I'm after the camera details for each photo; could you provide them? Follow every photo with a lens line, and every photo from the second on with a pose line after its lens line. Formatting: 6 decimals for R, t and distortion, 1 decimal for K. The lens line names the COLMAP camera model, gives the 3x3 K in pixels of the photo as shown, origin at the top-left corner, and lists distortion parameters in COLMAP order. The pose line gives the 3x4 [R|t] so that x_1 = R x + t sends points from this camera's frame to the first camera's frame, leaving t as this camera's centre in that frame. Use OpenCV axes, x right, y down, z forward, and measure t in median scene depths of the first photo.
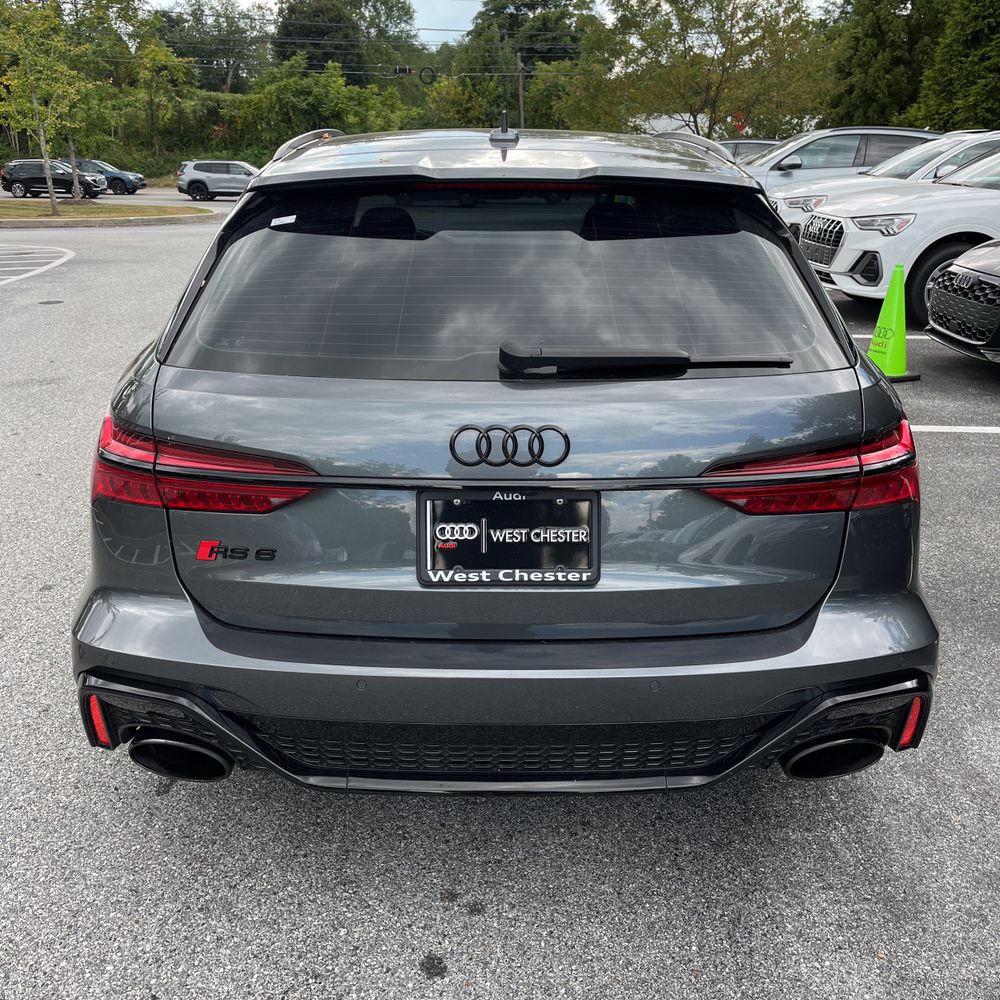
lens RADIAL K [[1052.1, 0, 500.0], [0, 1052.1, 500.0], [0, 0, 1]] dist [0.041479, -0.052179]
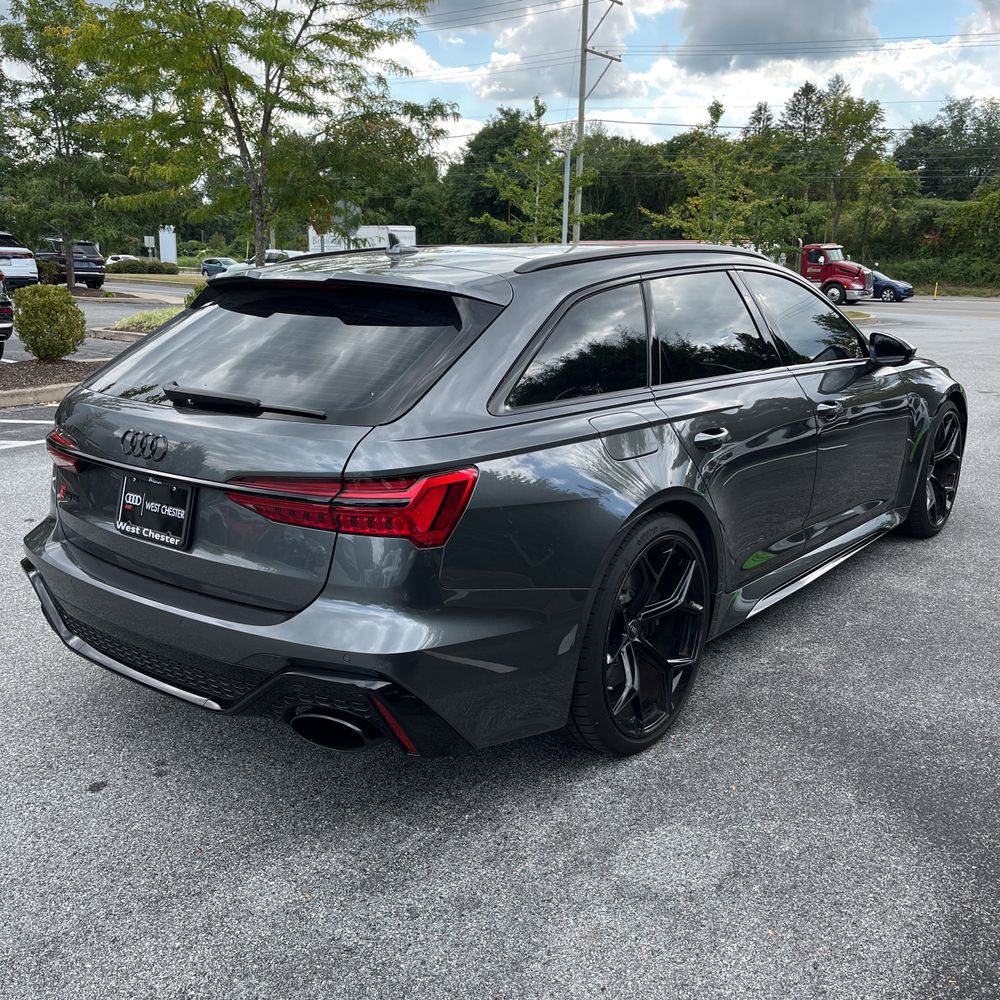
lens RADIAL K [[1052.1, 0, 500.0], [0, 1052.1, 500.0], [0, 0, 1]] dist [0.041479, -0.052179]
pose [[0.769006, 0.141325, -0.623424, 0.129618], [-0.199405, 0.979626, -0.023896, -0.003767], [0.607345, 0.142690, 0.781519, 0.011741]]
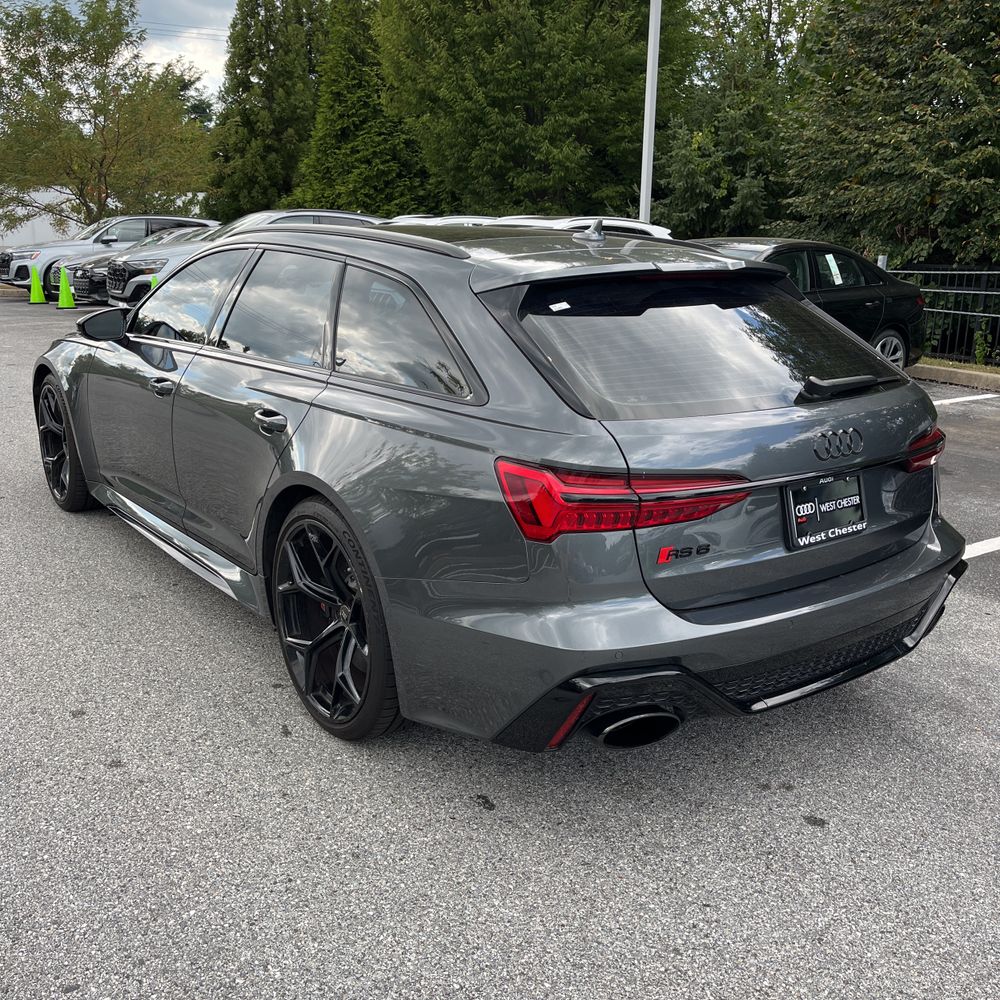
lens RADIAL K [[1052.1, 0, 500.0], [0, 1052.1, 500.0], [0, 0, 1]] dist [0.041479, -0.052179]
pose [[0.805316, -0.143986, 0.575095, -0.119101], [0.179878, 0.983673, -0.005605, -0.004942], [-0.564898, 0.107961, 0.818067, 0.003890]]
